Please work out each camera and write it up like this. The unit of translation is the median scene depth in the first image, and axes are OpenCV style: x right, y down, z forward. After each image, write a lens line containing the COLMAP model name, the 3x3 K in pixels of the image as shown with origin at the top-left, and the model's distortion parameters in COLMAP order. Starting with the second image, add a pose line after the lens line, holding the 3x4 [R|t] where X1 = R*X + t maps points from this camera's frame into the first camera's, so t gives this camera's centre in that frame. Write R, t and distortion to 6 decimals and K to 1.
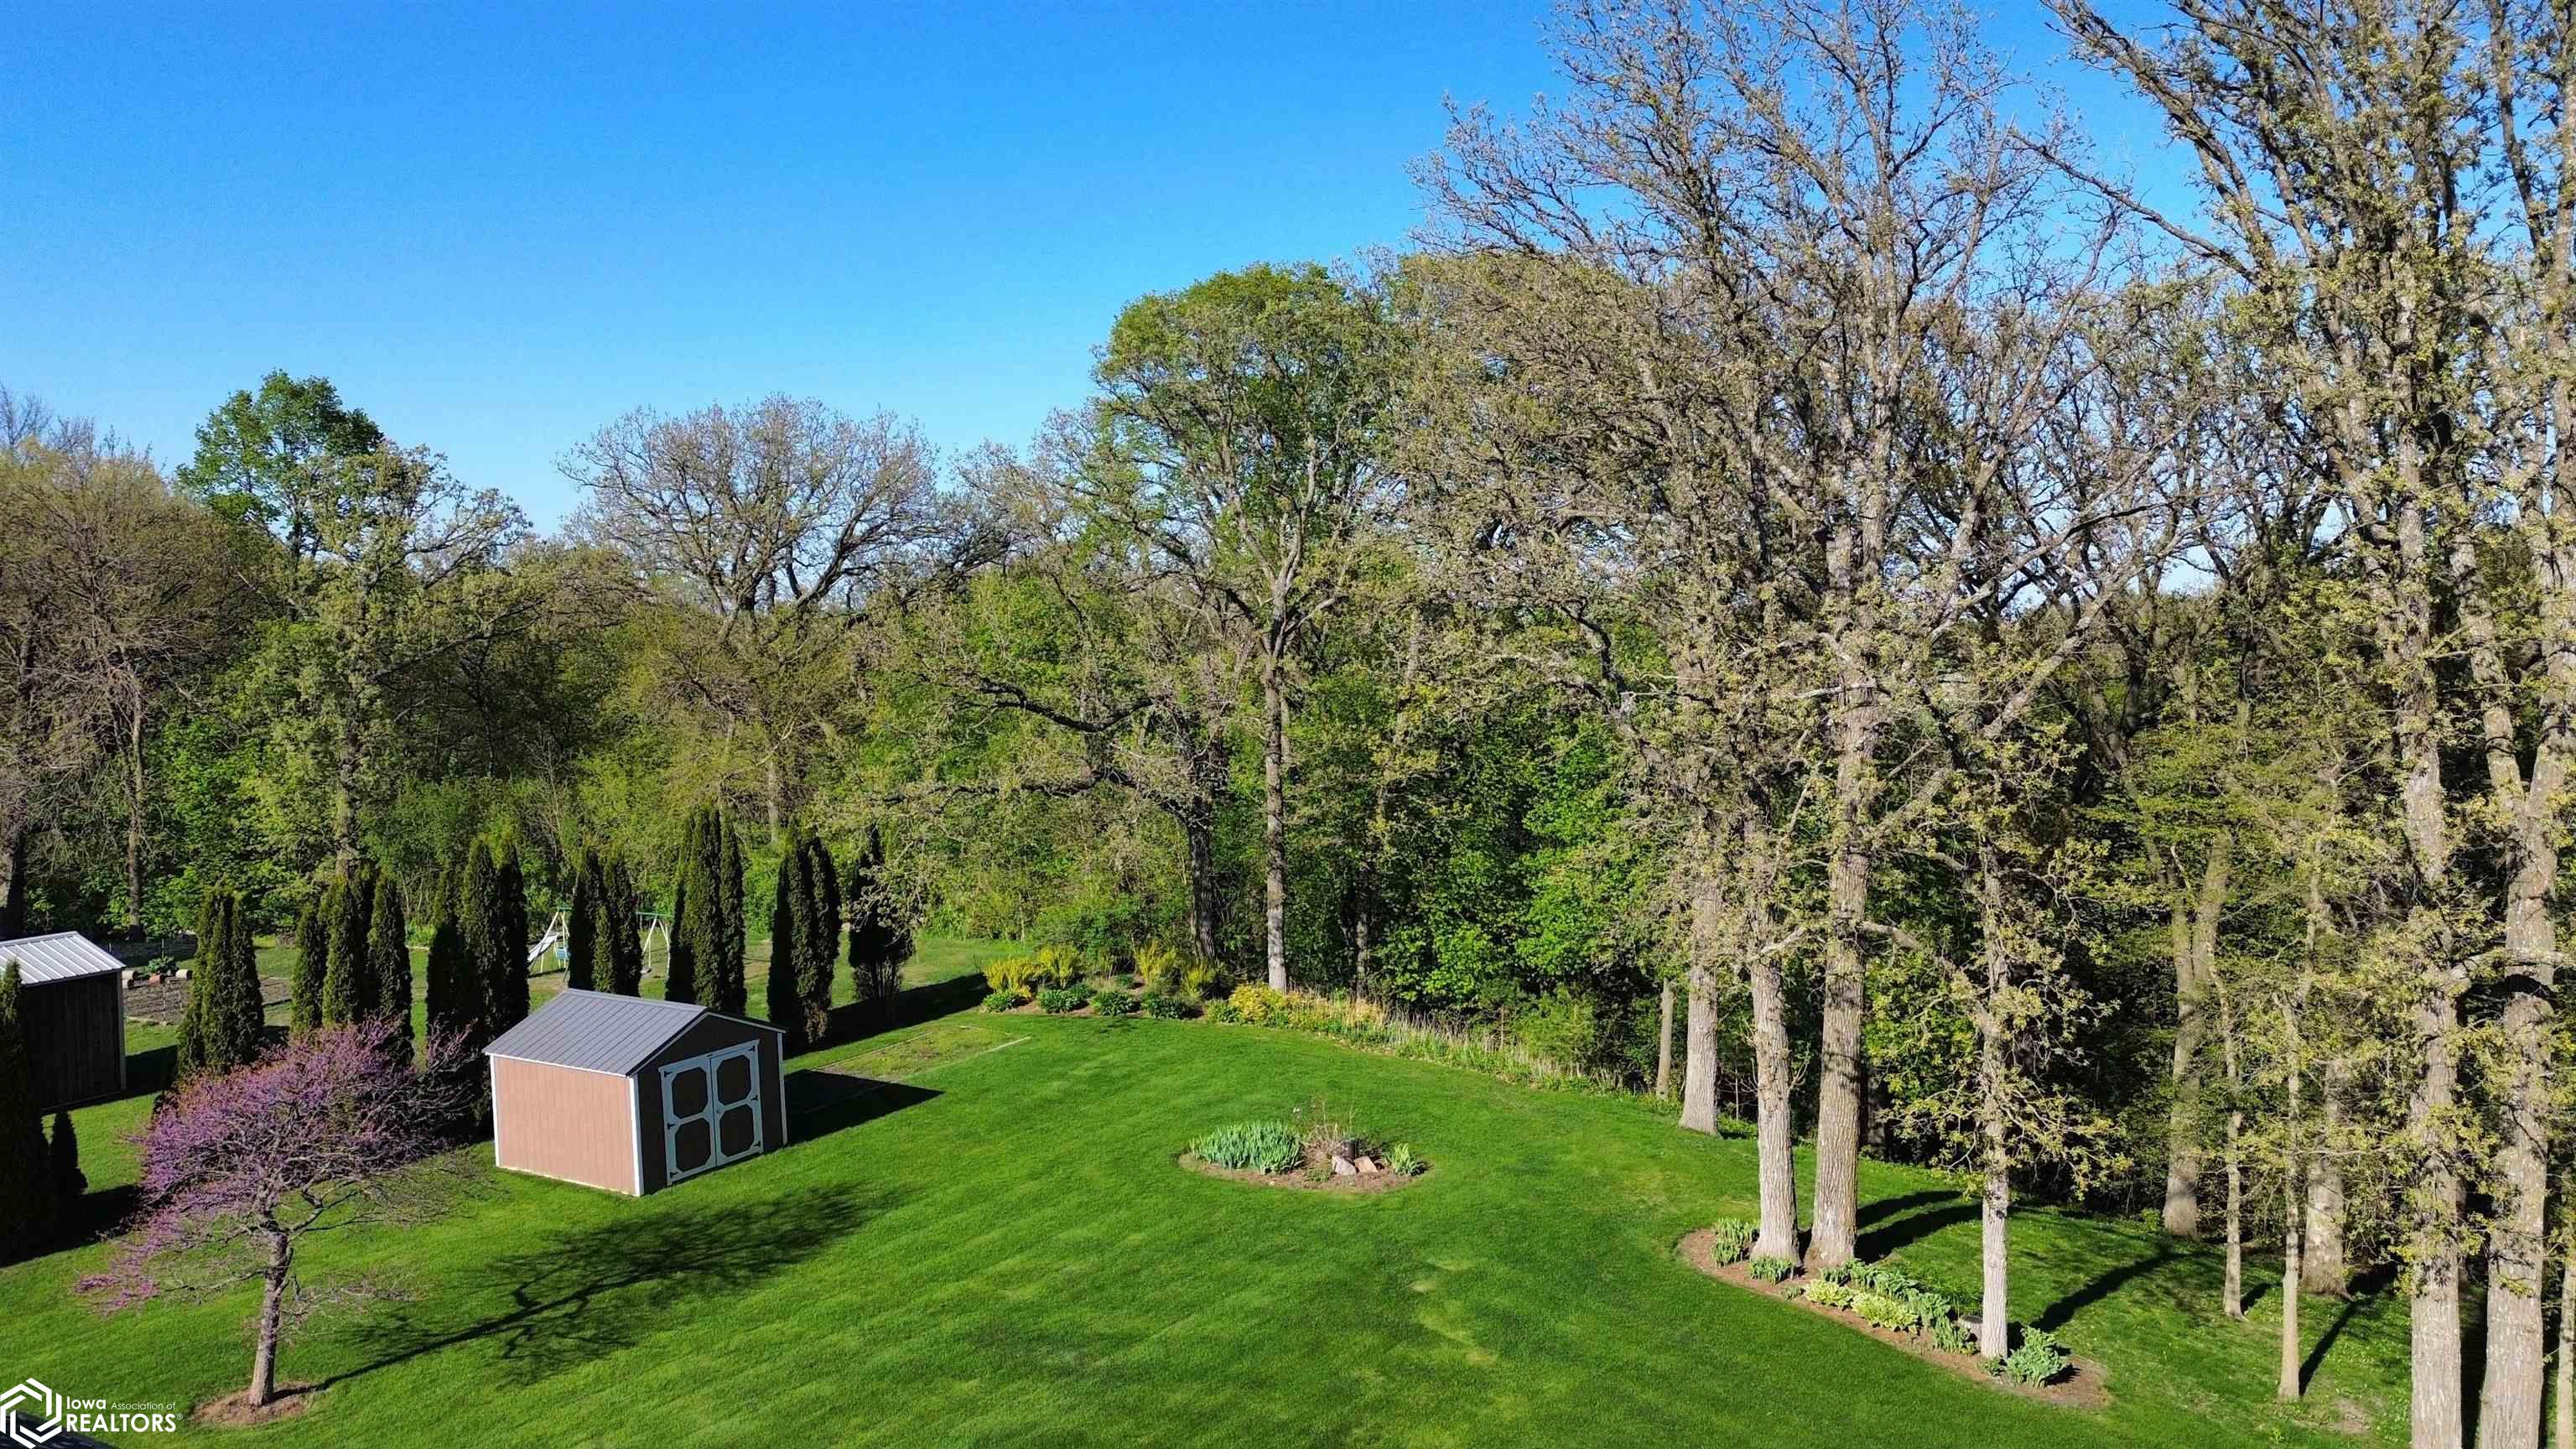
lens RADIAL K [[1825.7, 0, 1295.5], [0, 1825.7, 715.6], [0, 0, 1]] dist [0.074191, -0.067689]
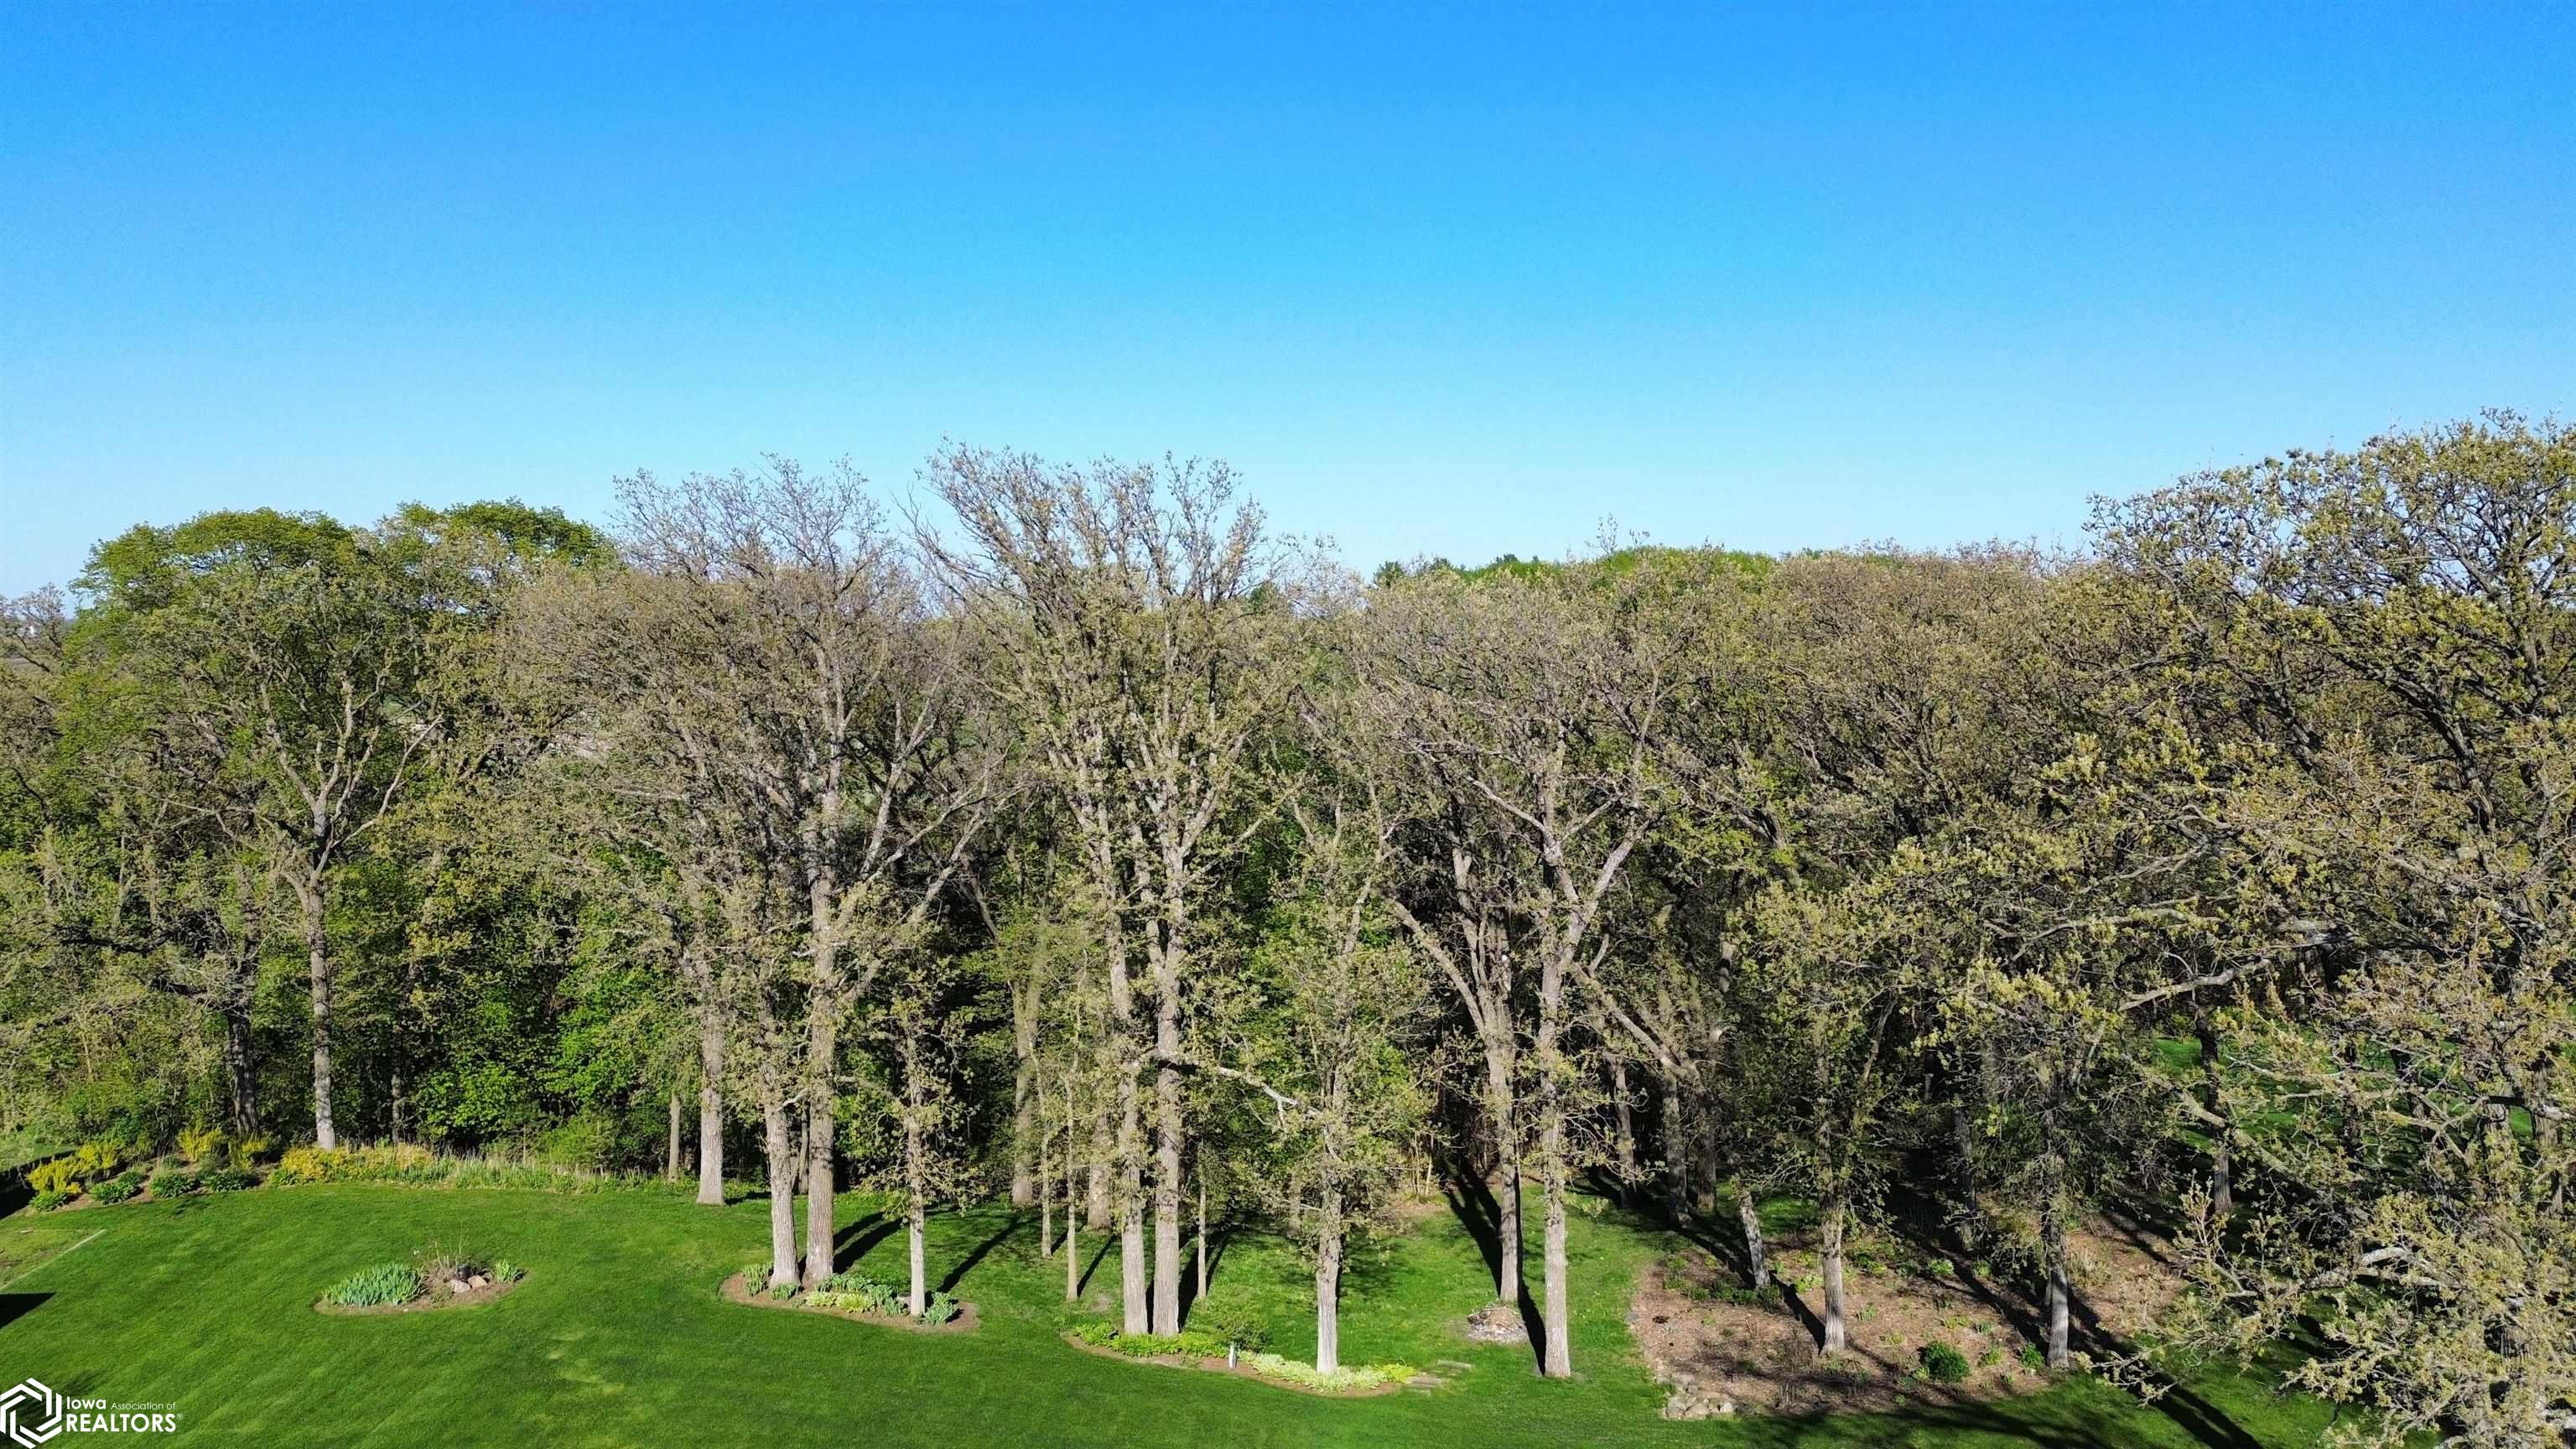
lens RADIAL K [[1825.7, 0, 1295.5], [0, 1825.7, 715.6], [0, 0, 1]] dist [0.074191, -0.067689]
pose [[0.831098, -0.034459, 0.555057, -0.237678], [0.034451, 0.999352, 0.010457, -0.194653], [-0.555057, 0.010432, 0.831747, -0.564996]]
